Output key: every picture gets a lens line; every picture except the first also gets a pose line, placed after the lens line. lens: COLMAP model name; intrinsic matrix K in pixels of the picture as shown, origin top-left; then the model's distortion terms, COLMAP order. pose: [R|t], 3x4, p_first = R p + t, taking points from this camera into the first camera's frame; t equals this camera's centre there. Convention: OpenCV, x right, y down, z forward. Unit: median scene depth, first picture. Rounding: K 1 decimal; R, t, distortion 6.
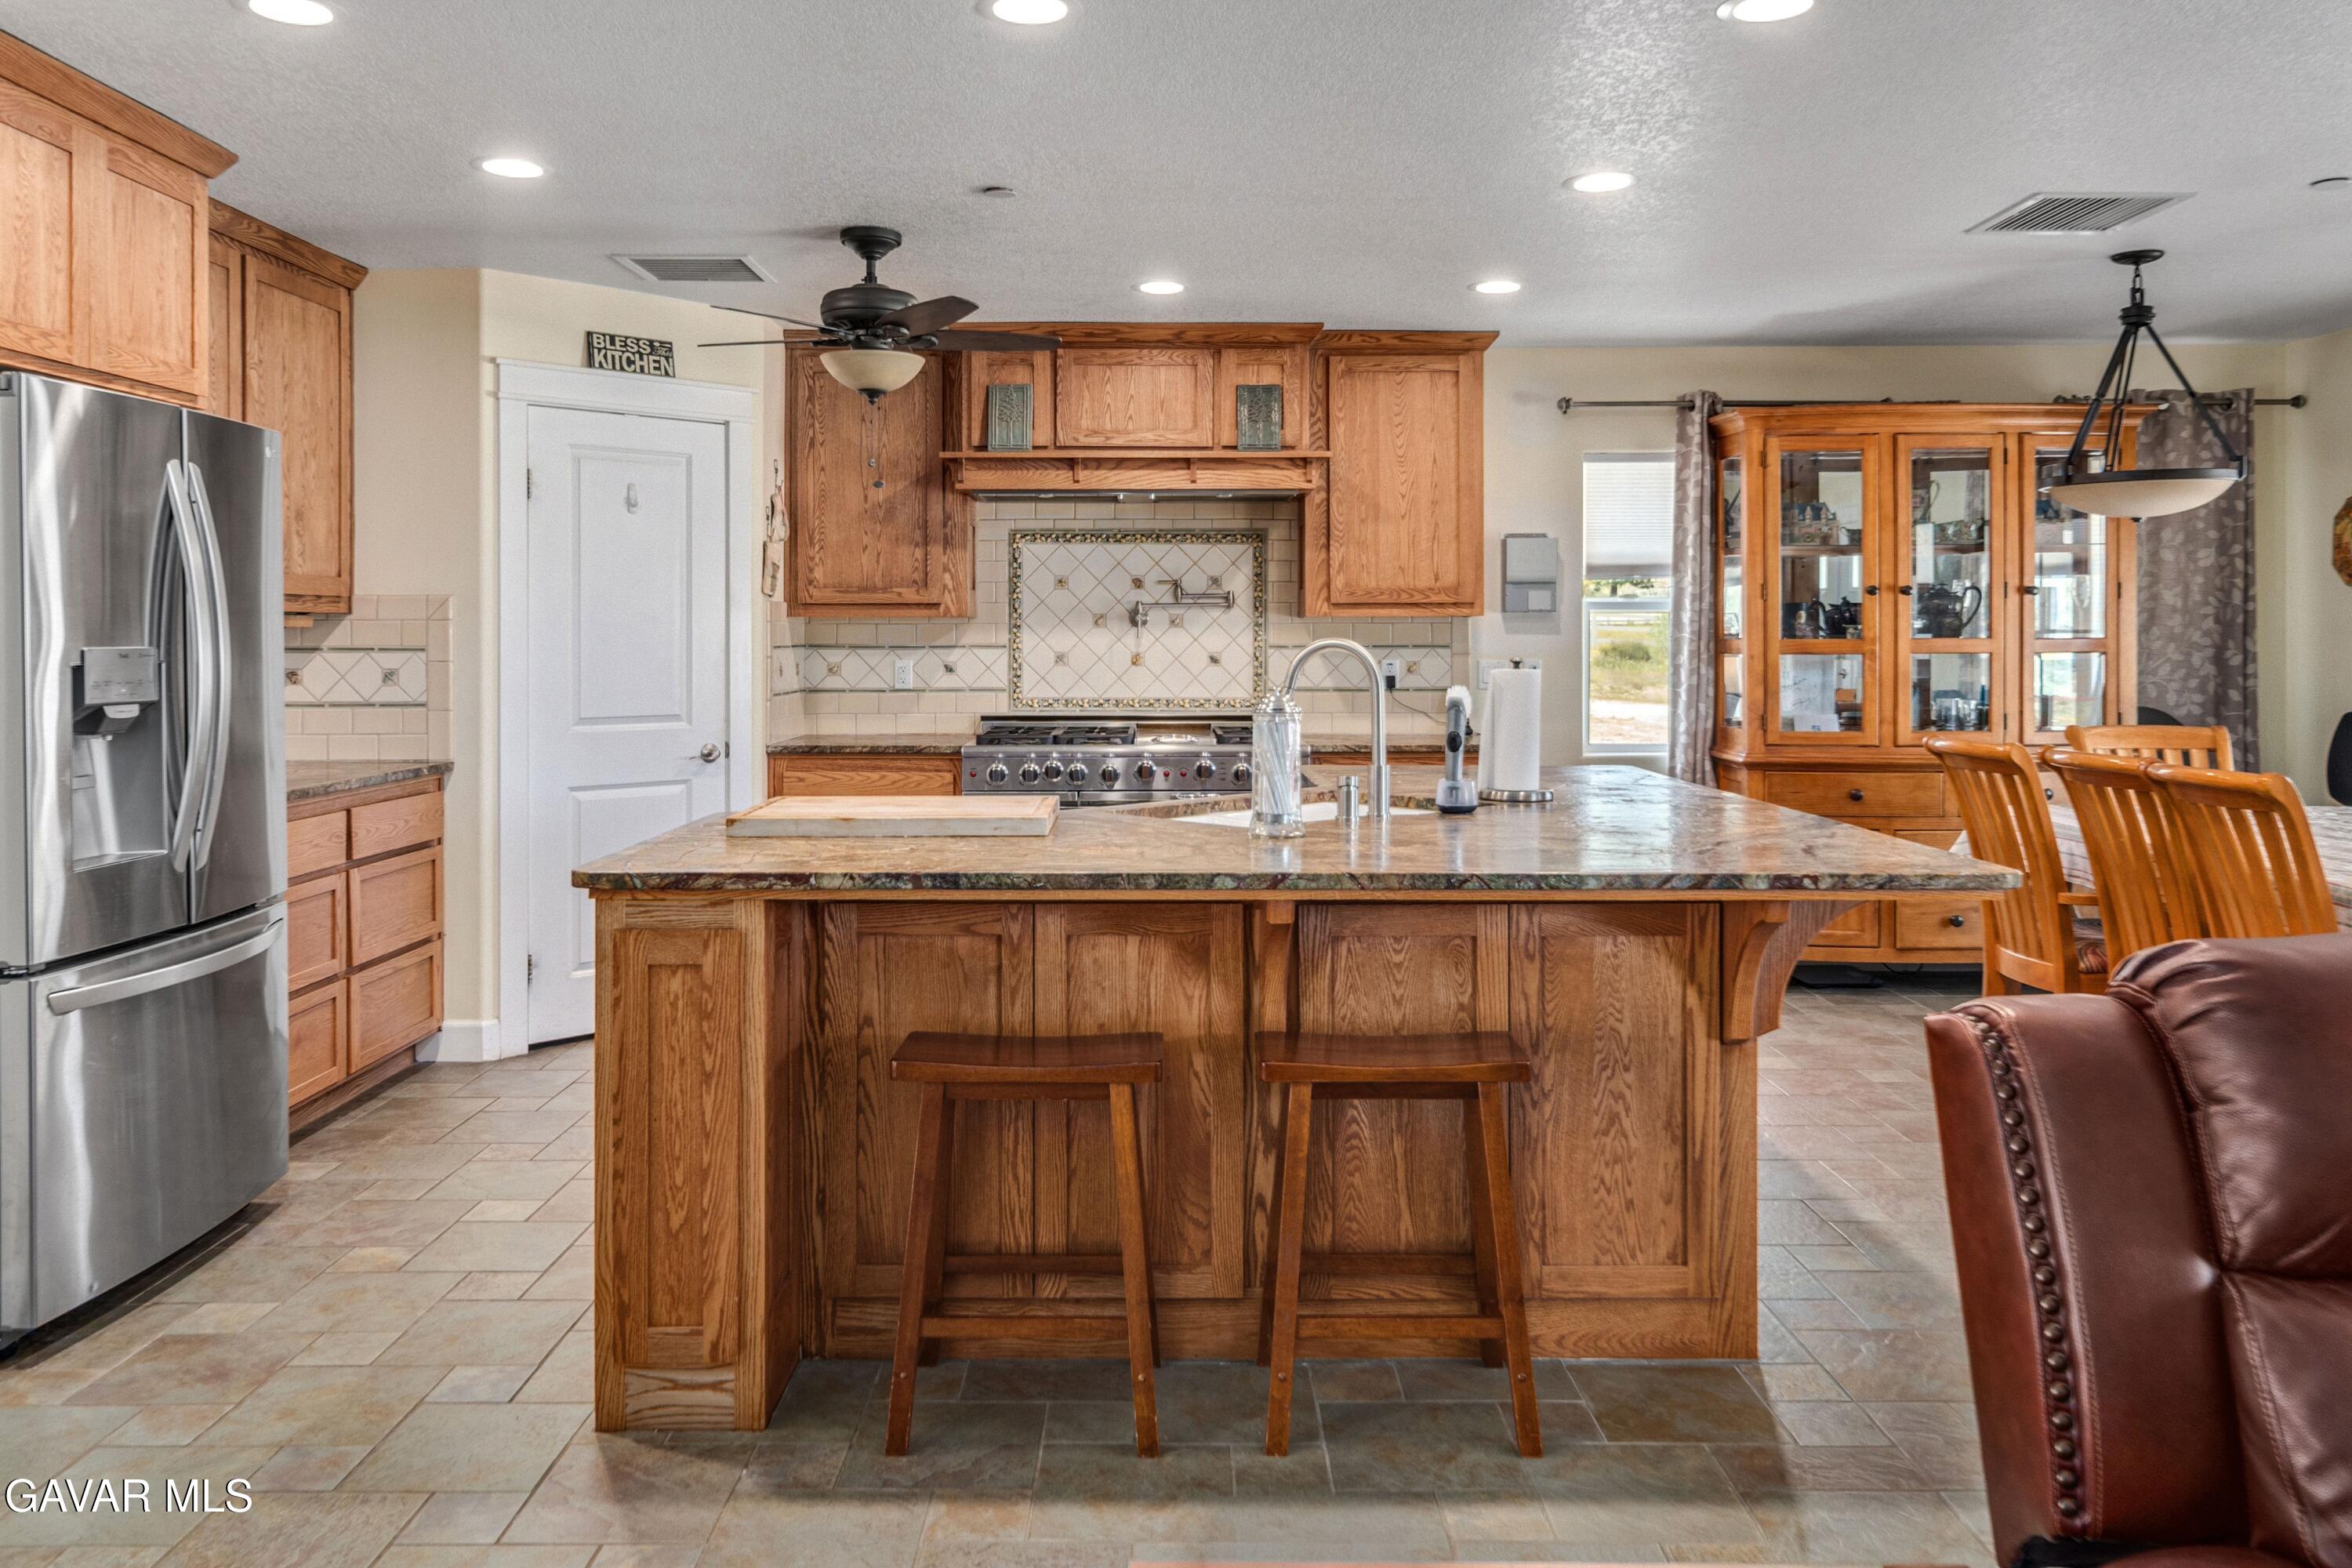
lens RADIAL K [[1711.2, 0, 1181.3], [0, 1711.2, 633.4], [0, 0, 1]] dist [-0.003915, 0.001075]
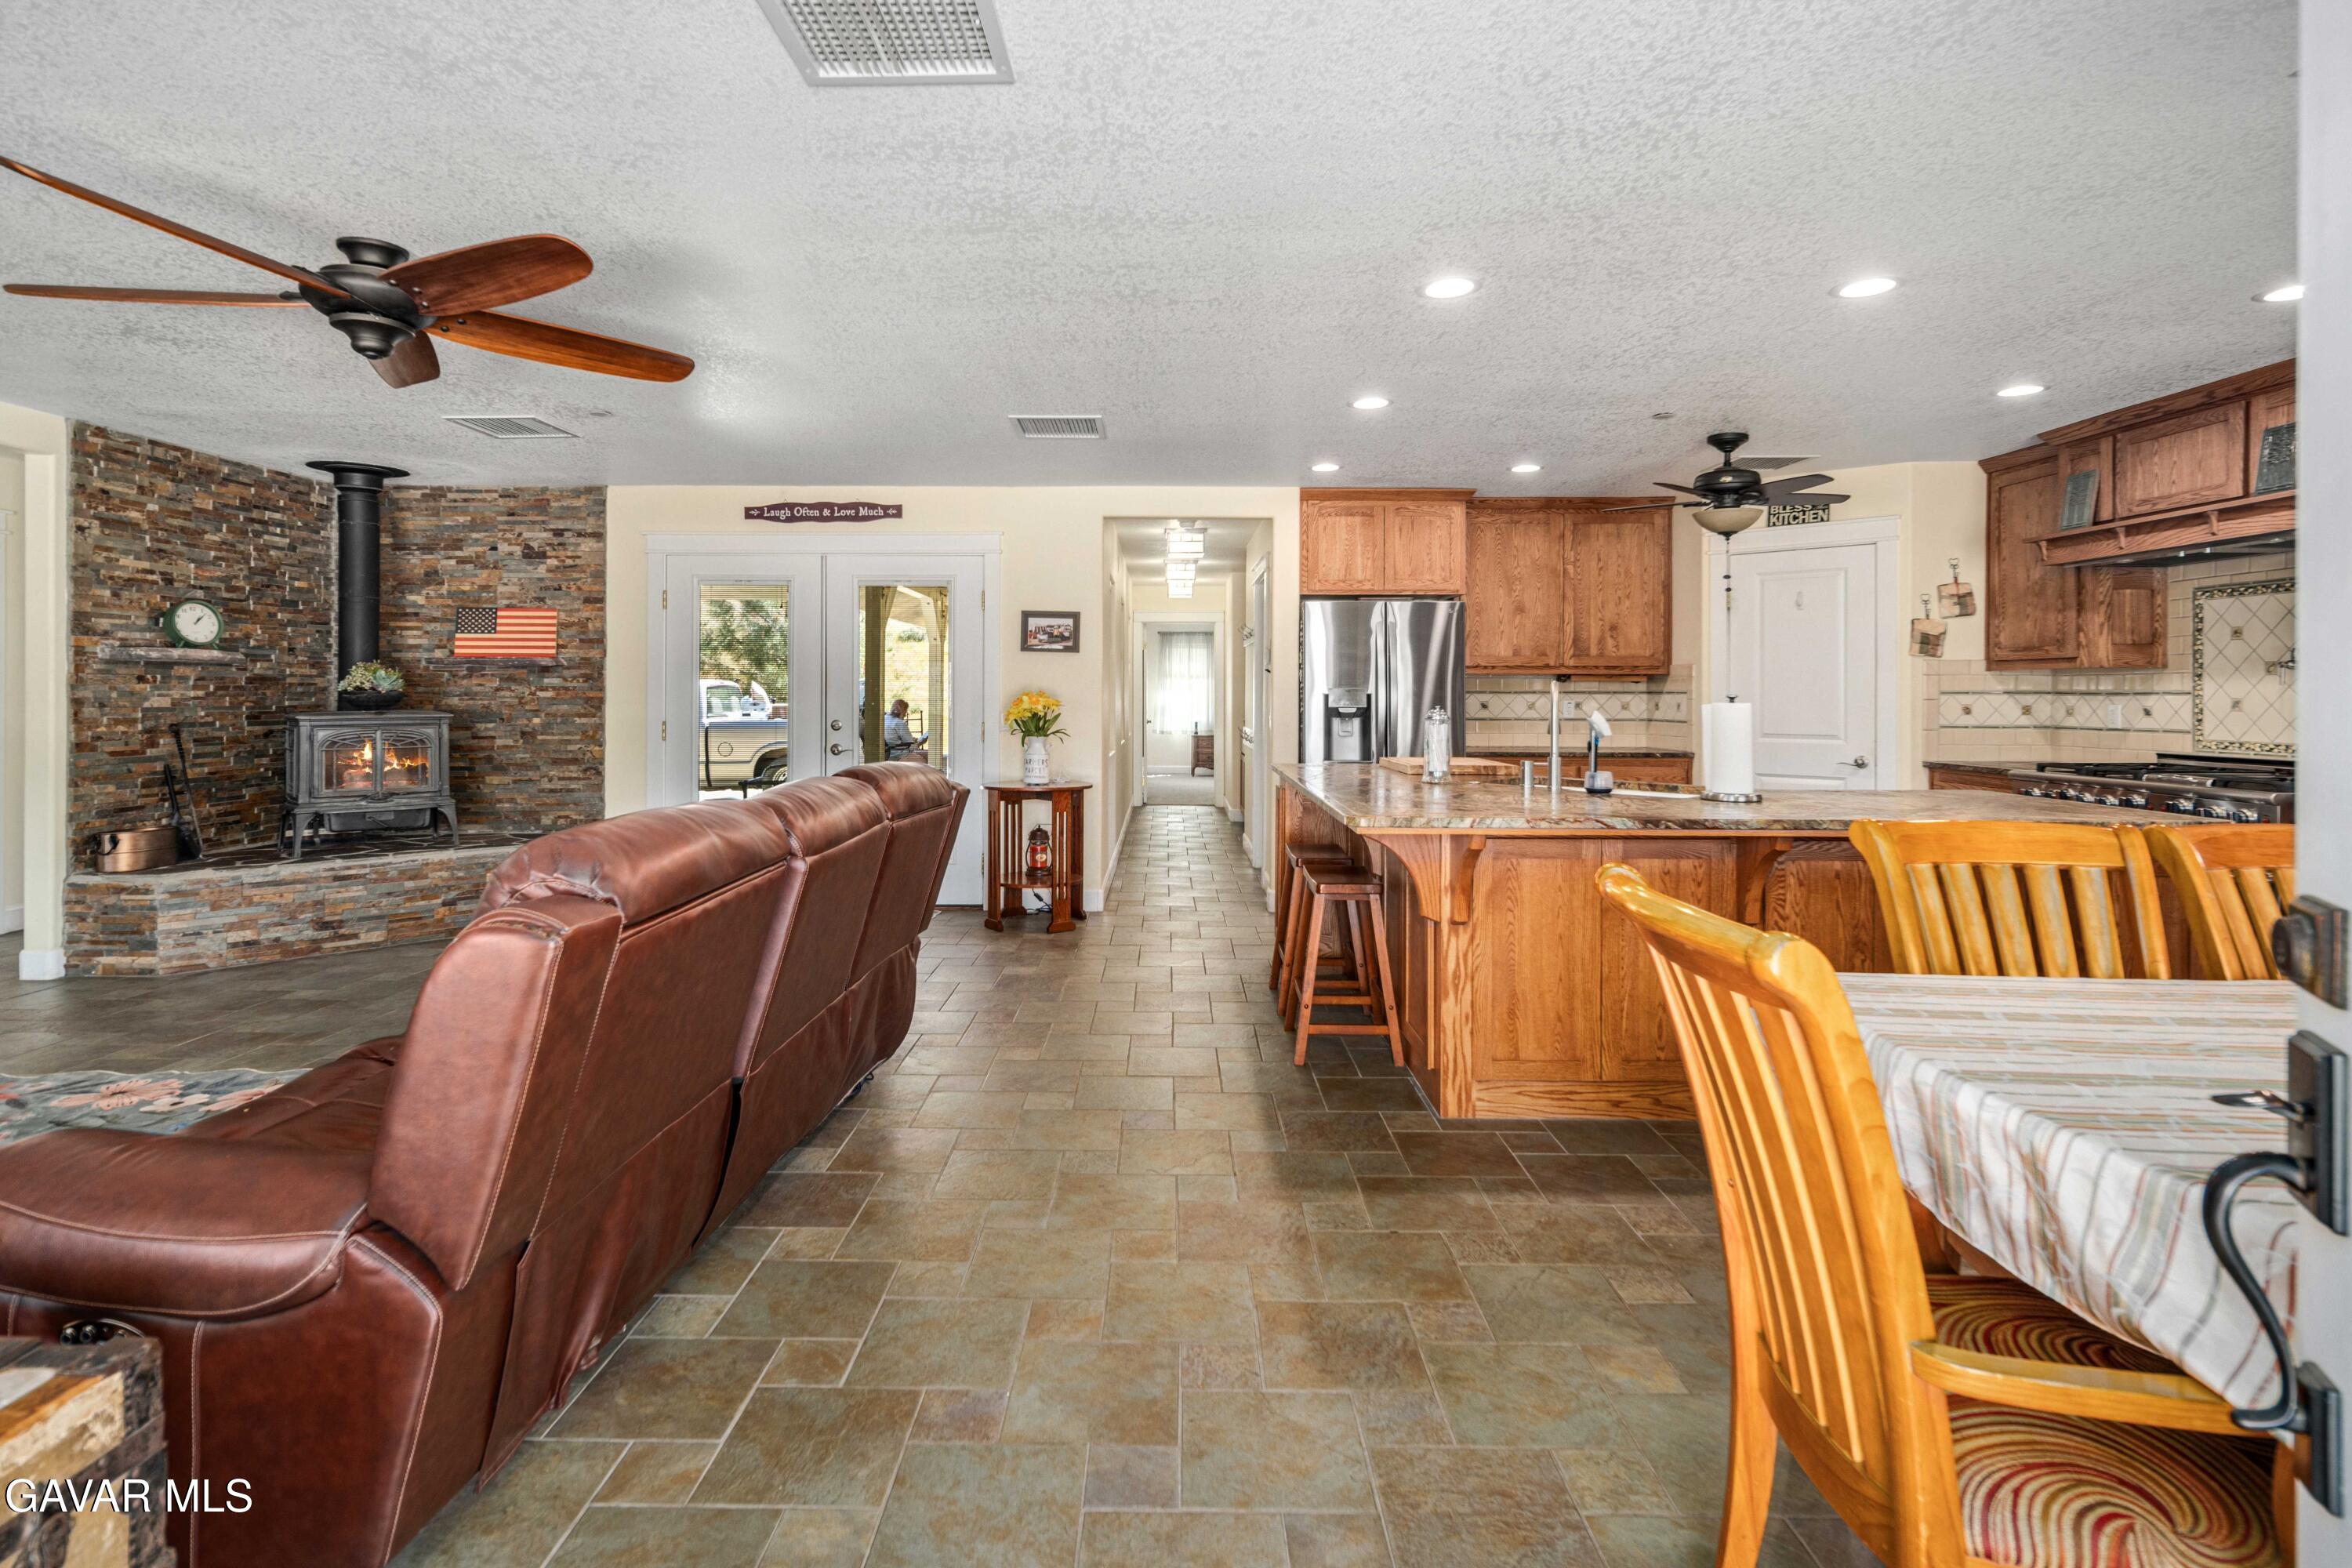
lens RADIAL K [[1149.7, 0, 1172.5], [0, 1149.7, 694.4], [0, 0, 1]] dist [0.003219, 0.000740]
pose [[0.003534, 0.001216, -0.999993, 0.683393], [-0.000068, 0.999999, 0.001216, 0.008015], [0.999994, 0.000064, 0.003534, 0.350306]]
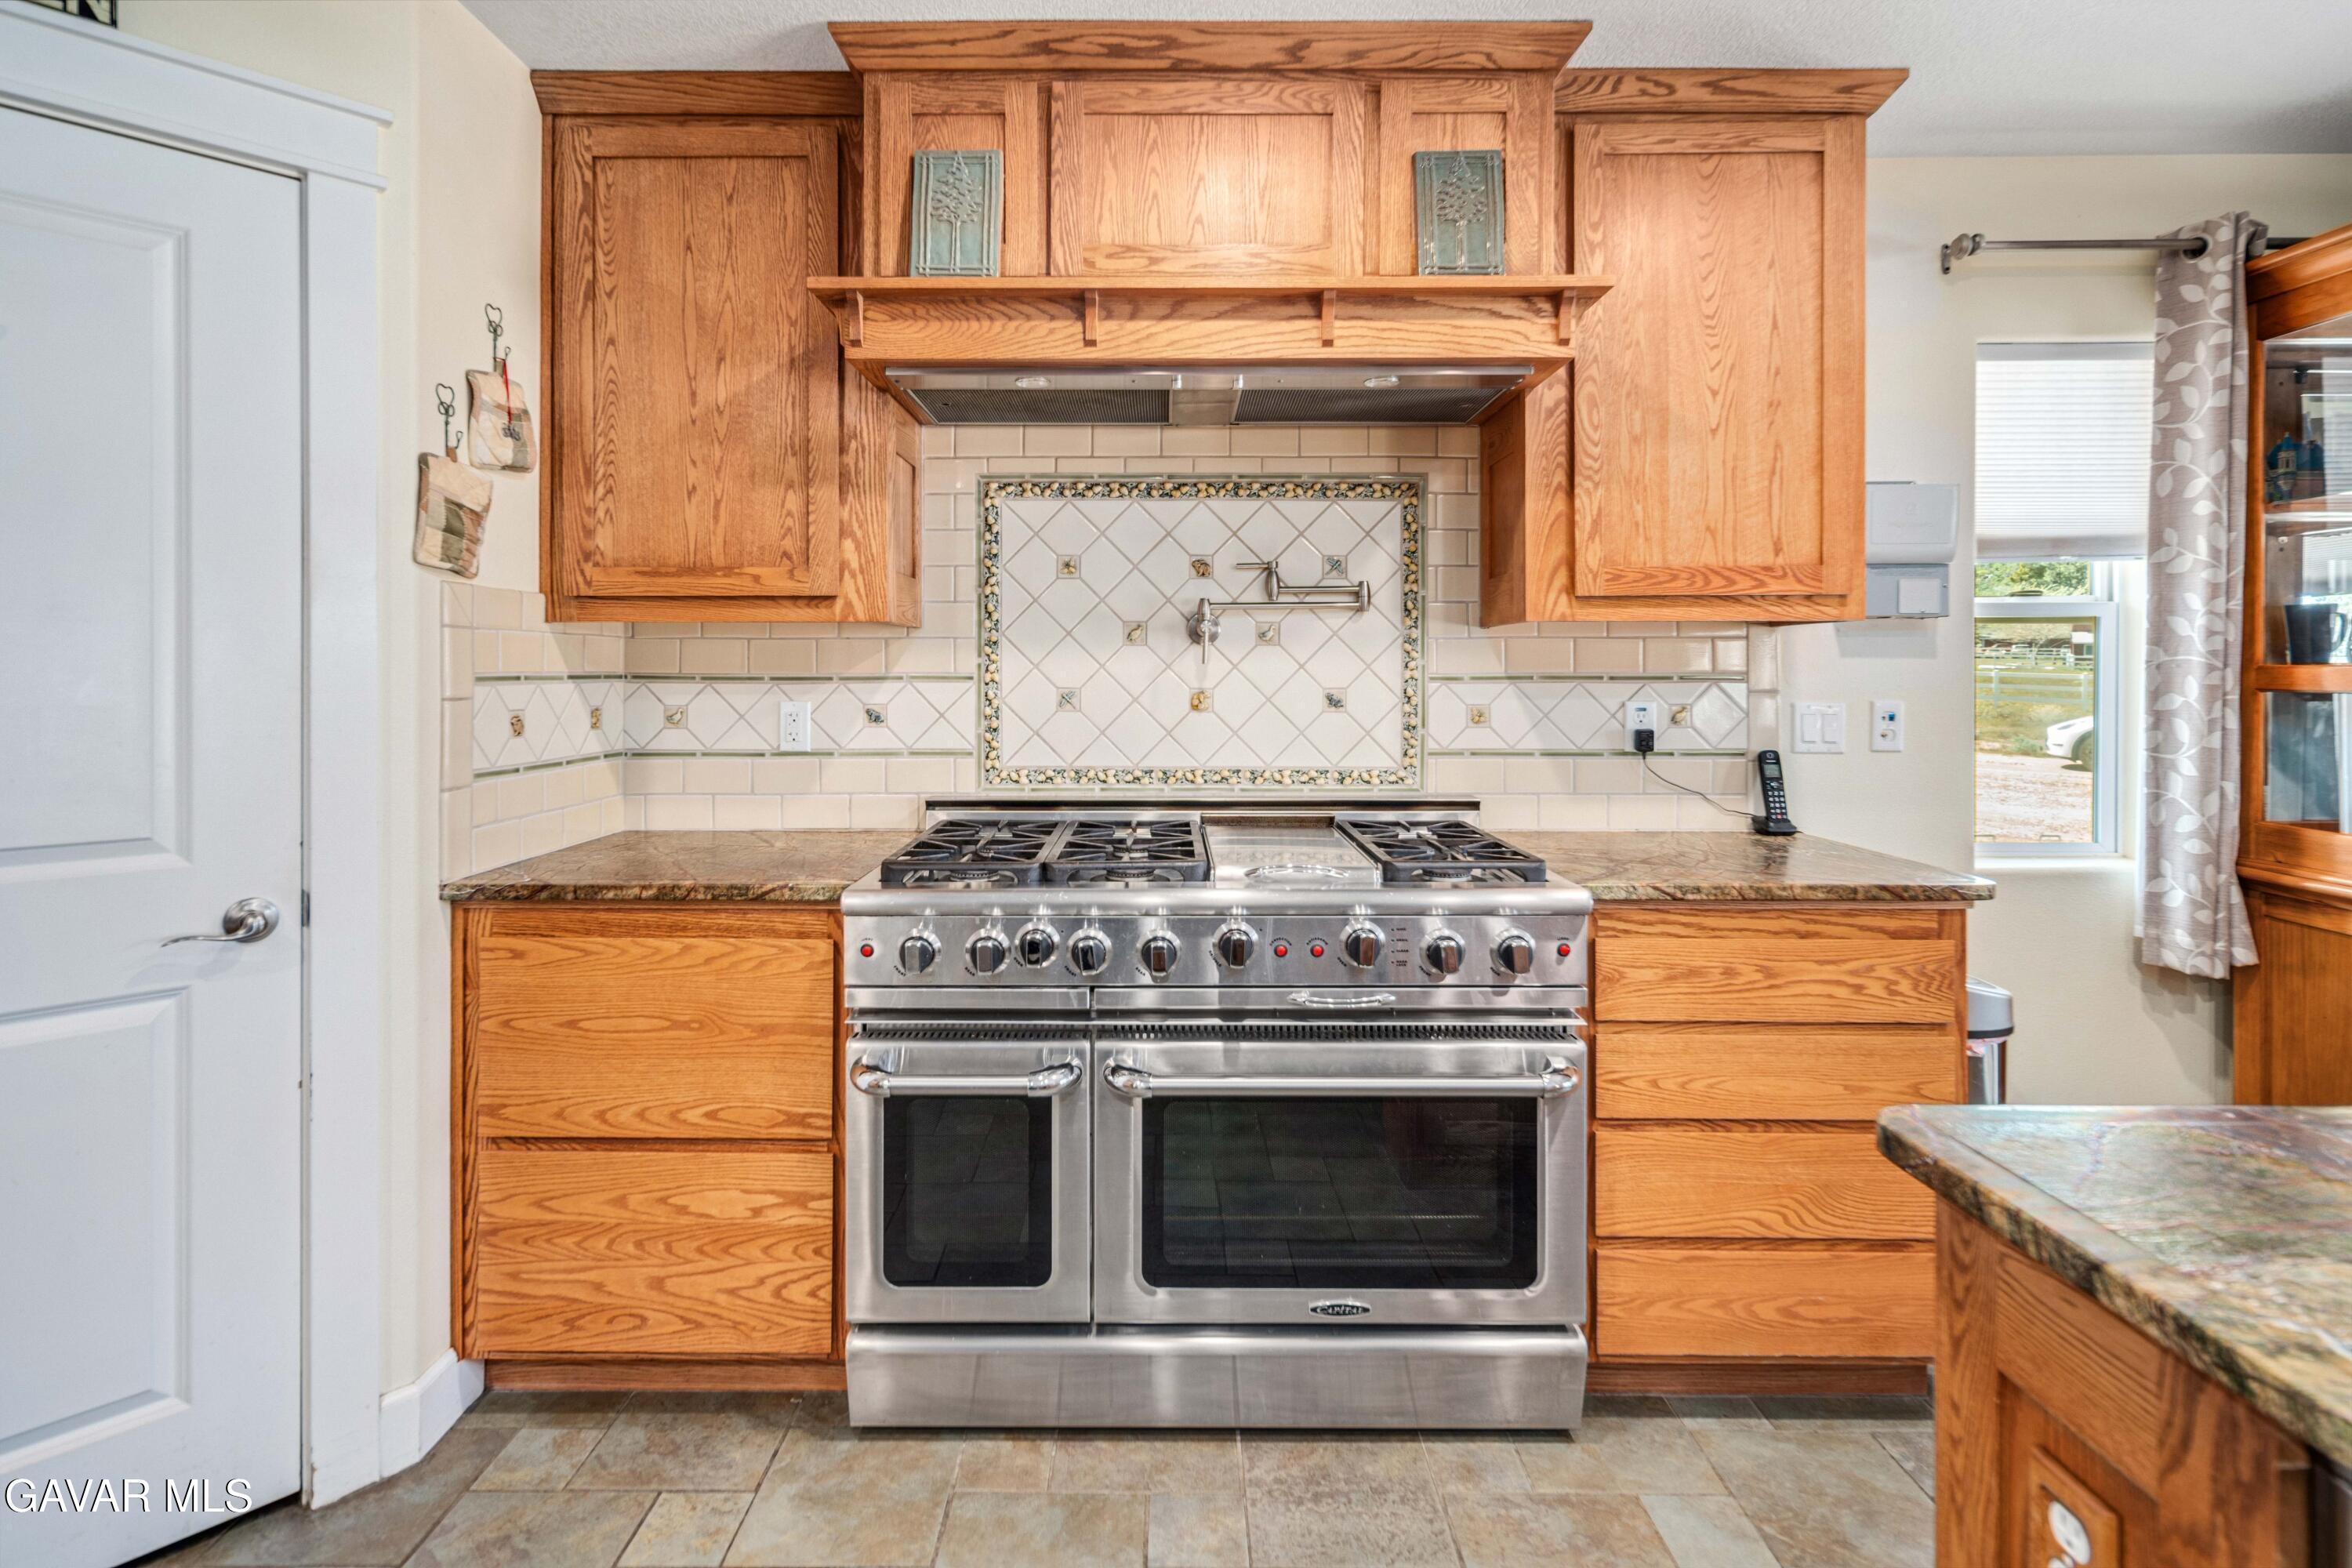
lens RADIAL K [[1149.7, 0, 1176.1], [0, 1149.7, 673.4], [0, 0, 1]] dist [0.003219, 0.000740]
pose [[0.999988, 0.000827, -0.004798, -0.033705], [-0.000808, 0.999992, 0.003911, 0.004737], [0.004801, -0.003907, 0.999981, 0.645703]]
